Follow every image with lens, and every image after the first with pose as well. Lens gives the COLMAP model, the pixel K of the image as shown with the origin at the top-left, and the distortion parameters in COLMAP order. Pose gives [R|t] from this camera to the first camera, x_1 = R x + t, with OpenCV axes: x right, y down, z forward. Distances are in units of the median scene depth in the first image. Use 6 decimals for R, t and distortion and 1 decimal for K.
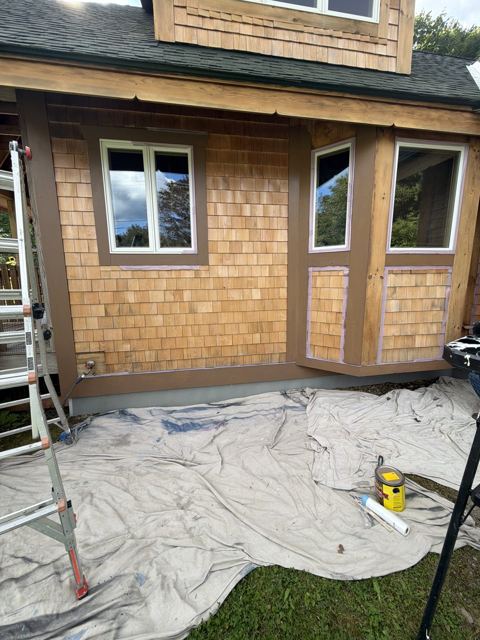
lens RADIAL K [[257.4, 0, 239.3], [0, 257.4, 321.6], [0, 0, 1]] dist [-0.004934, 0.000008]
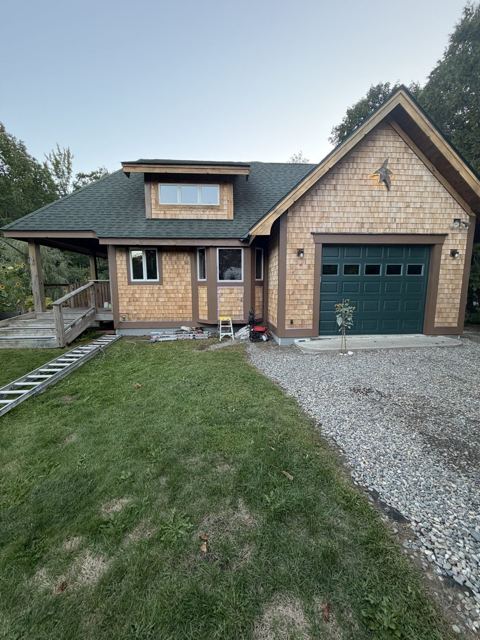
lens RADIAL K [[257.4, 0, 239.6], [0, 257.4, 321.2], [0, 0, 1]] dist [-0.004934, 0.000008]
pose [[0.994519, 0.024650, -0.101610, 1.077416], [-0.028702, 0.998842, -0.038618, 0.284825], [0.100540, 0.041323, 0.994074, -1.848942]]
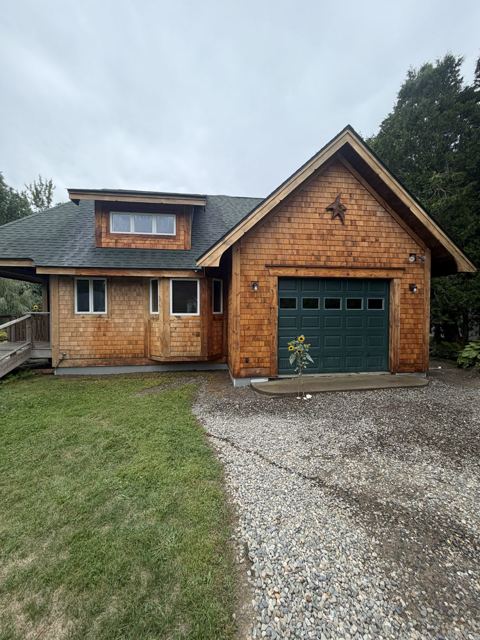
lens RADIAL K [[257.4, 0, 239.0], [0, 257.4, 320.8], [0, 0, 1]] dist [-0.004934, 0.000008]
pose [[0.999060, 0.015220, -0.040596, 1.334969], [-0.021198, 0.988283, -0.151152, 0.186555], [0.037819, 0.151871, 0.987677, -1.613219]]
